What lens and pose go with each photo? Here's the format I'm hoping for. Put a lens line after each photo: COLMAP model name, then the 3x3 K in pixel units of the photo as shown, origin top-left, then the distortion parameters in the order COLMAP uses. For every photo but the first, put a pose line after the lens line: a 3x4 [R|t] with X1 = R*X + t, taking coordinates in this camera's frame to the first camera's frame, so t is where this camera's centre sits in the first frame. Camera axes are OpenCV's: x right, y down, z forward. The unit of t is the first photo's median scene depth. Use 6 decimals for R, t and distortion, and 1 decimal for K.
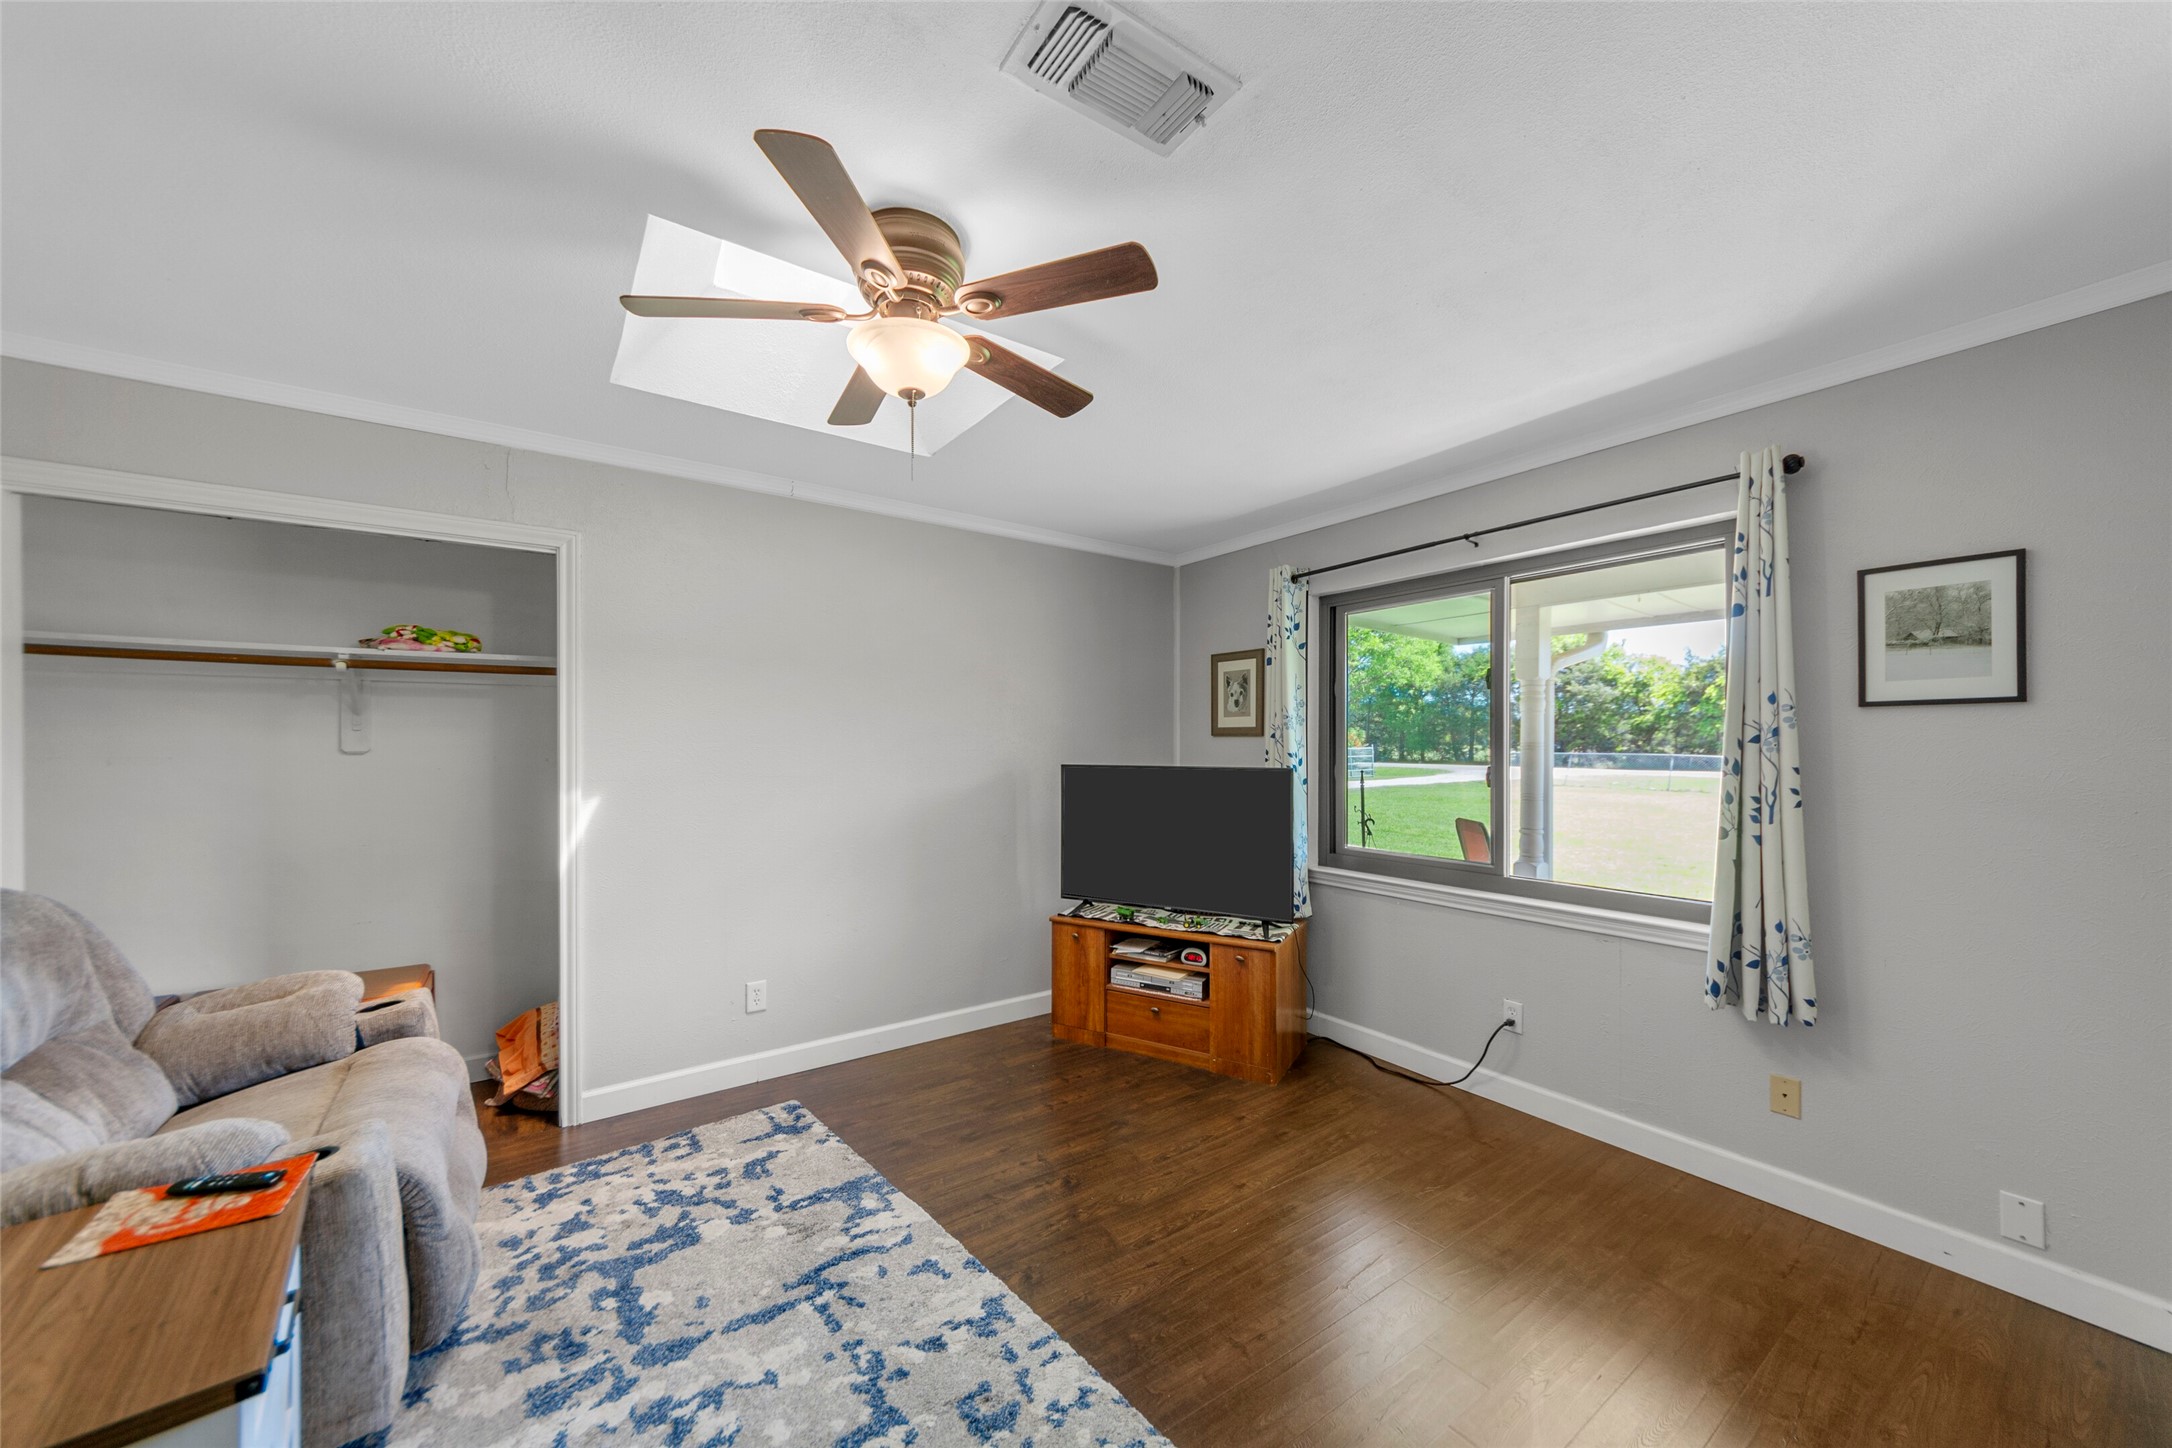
lens RADIAL K [[781.0, 0, 1077.4], [0, 781.0, 733.4], [0, 0, 1]] dist [-0.006162, 0.000164]
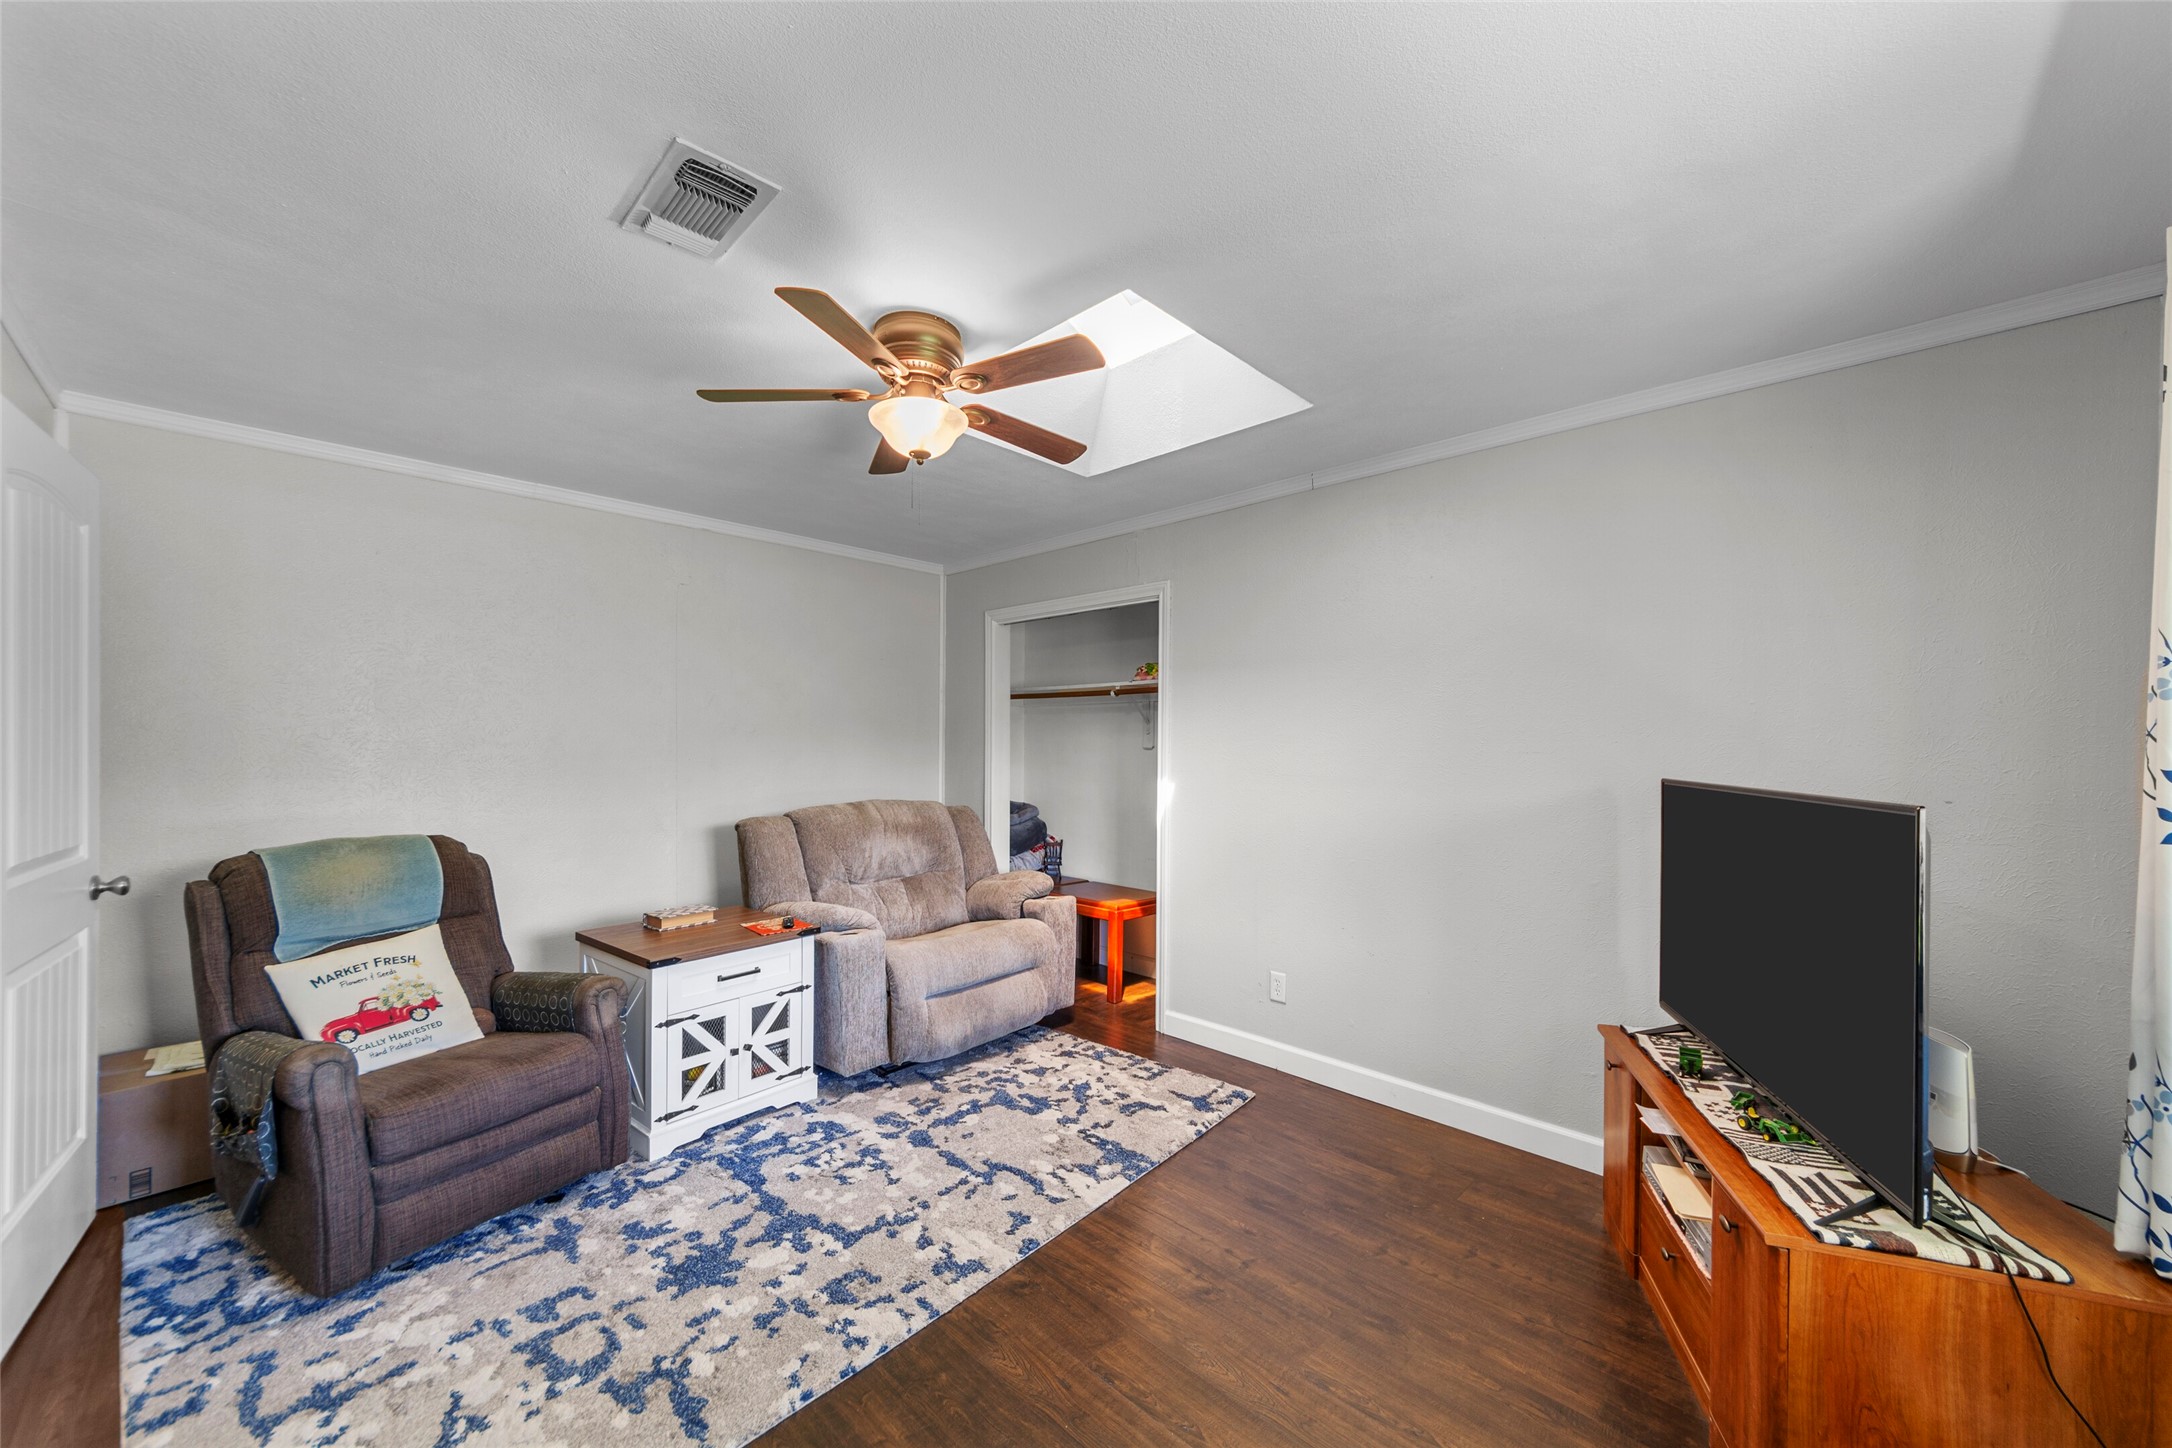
lens RADIAL K [[781.0, 0, 1075.3], [0, 781.0, 734.9], [0, 0, 1]] dist [-0.006162, 0.000164]
pose [[0.207680, -0.005830, -0.978179, 0.821028], [0.004015, 0.999979, -0.005107, 0.007339], [0.978189, -0.002866, 0.207699, 0.773287]]
